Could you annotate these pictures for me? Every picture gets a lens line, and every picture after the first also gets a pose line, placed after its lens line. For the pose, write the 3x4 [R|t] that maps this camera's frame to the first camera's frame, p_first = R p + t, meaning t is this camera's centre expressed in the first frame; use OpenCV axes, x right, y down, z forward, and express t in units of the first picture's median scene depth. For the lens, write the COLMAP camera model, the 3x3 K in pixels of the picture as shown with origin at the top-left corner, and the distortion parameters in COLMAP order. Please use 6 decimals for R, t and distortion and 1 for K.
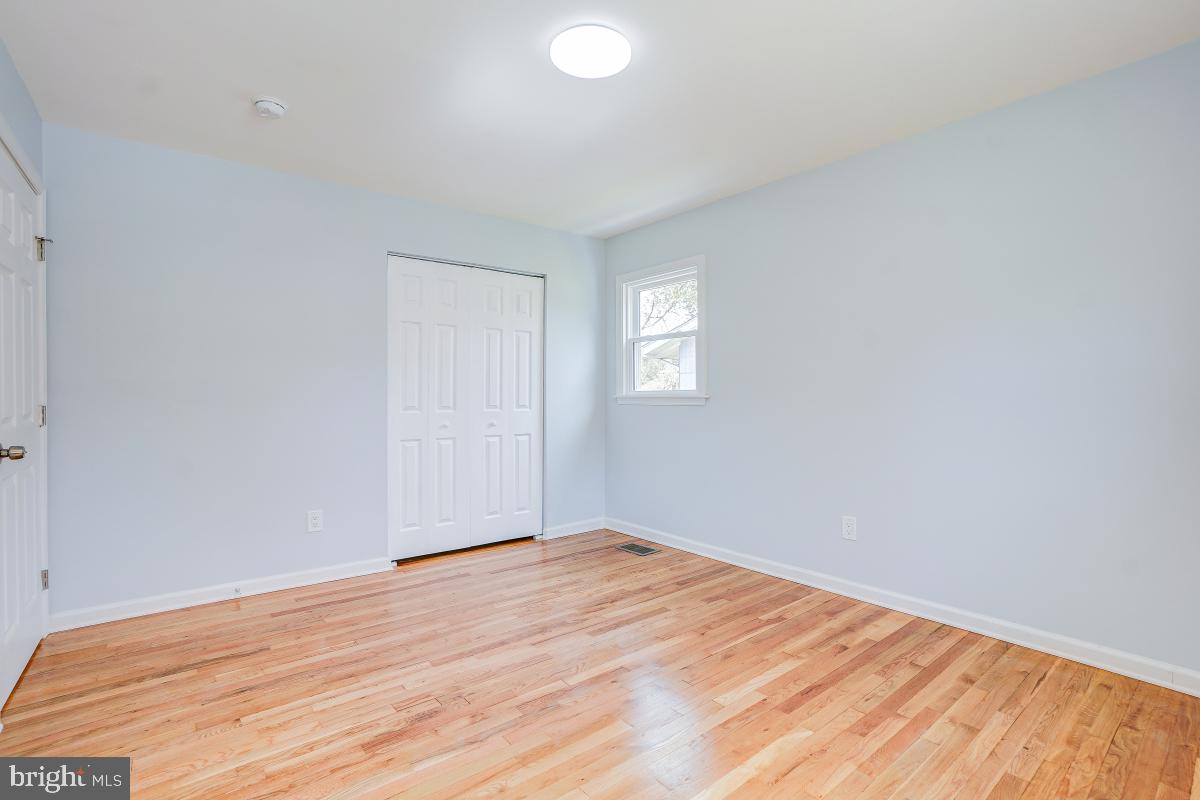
lens RADIAL K [[539.2, 0, 607.1], [0, 539.2, 396.3], [0, 0, 1]] dist [-0.015954, 0.004811]
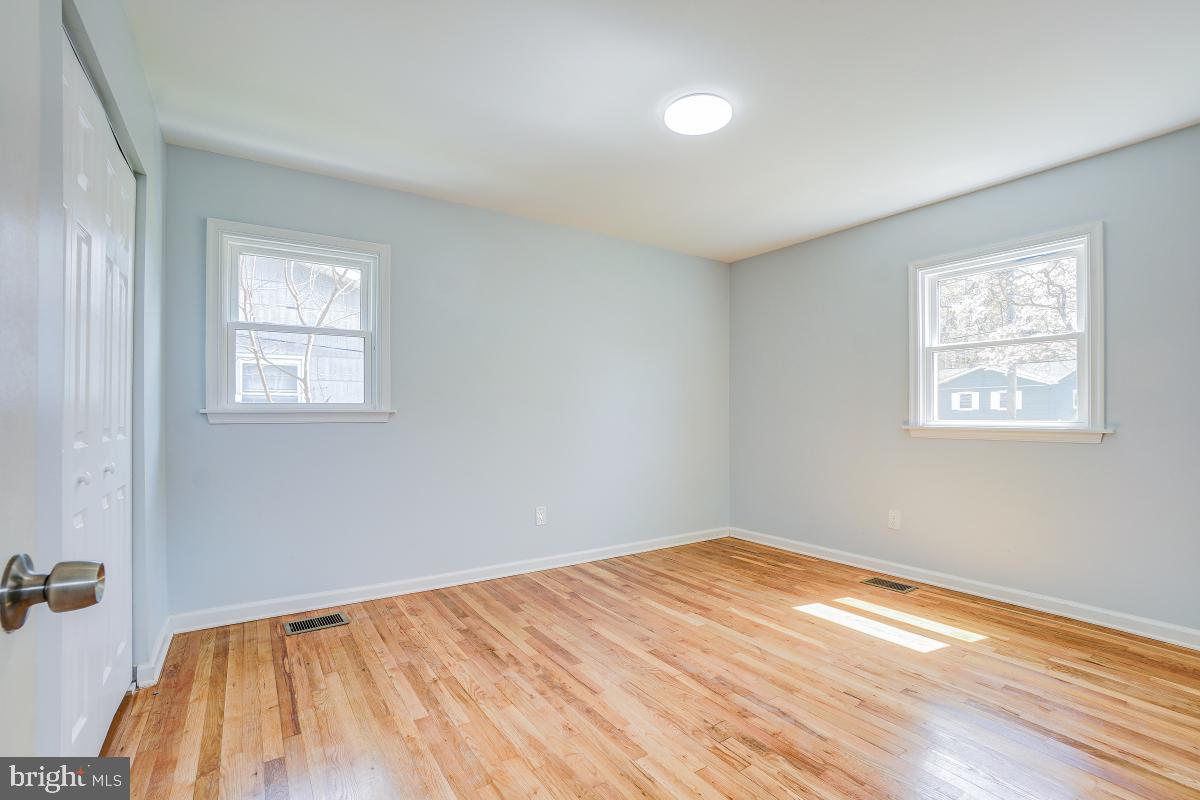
lens RADIAL K [[539.2, 0, 609.8], [0, 539.2, 409.7], [0, 0, 1]] dist [-0.015954, 0.004811]
pose [[0.079615, 0.022879, 0.996563, -0.926424], [-0.011723, 0.999689, -0.022014, 0.017840], [-0.996757, -0.009930, 0.079858, 0.828723]]
